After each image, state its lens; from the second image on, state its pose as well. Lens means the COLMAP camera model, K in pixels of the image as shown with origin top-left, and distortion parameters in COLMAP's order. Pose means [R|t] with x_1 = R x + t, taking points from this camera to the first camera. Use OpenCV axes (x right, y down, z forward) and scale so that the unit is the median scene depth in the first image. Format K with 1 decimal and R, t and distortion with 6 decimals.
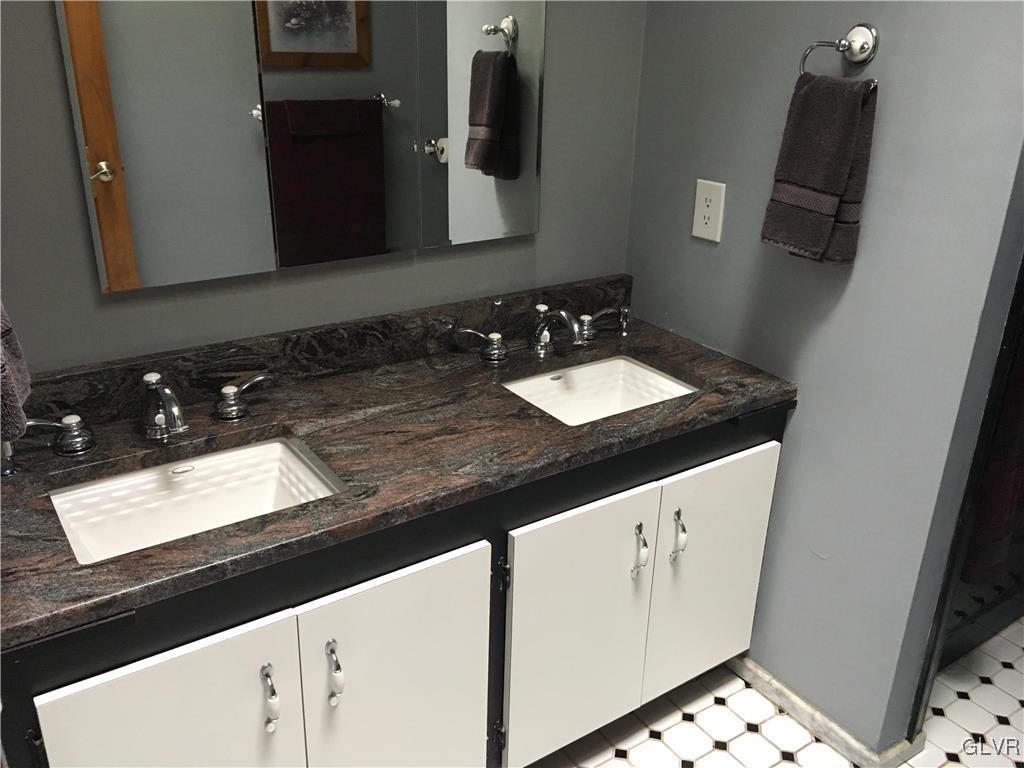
lens RADIAL K [[895.5, 0, 512.5], [0, 895.5, 382.2], [0, 0, 1]] dist [-0.008027, -0.007461]
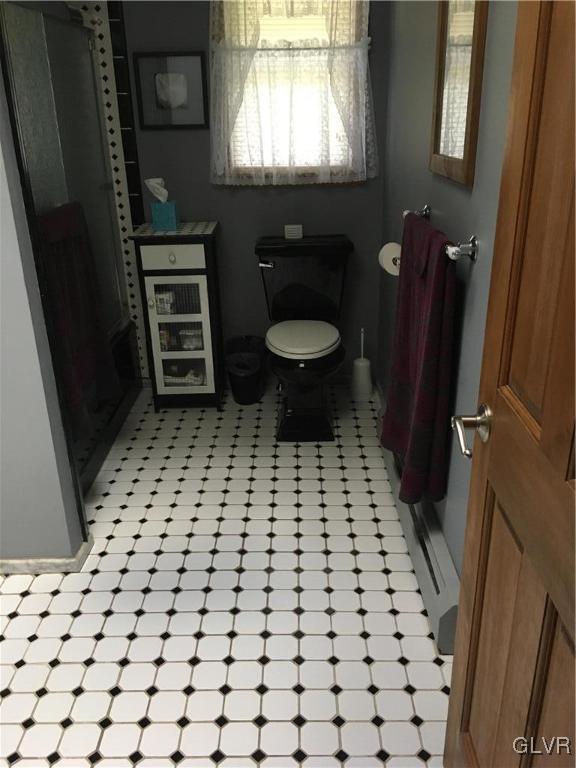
lens RADIAL K [[671.7, 0, 287.5], [0, 671.7, 384.4], [0, 0, 1]] dist [-0.008027, -0.007461]
pose [[0.577601, -0.344317, 0.740151, -0.150742], [0.339592, 0.925862, 0.165698, 0.049024], [-0.742330, 0.155642, 0.651707, -0.128195]]
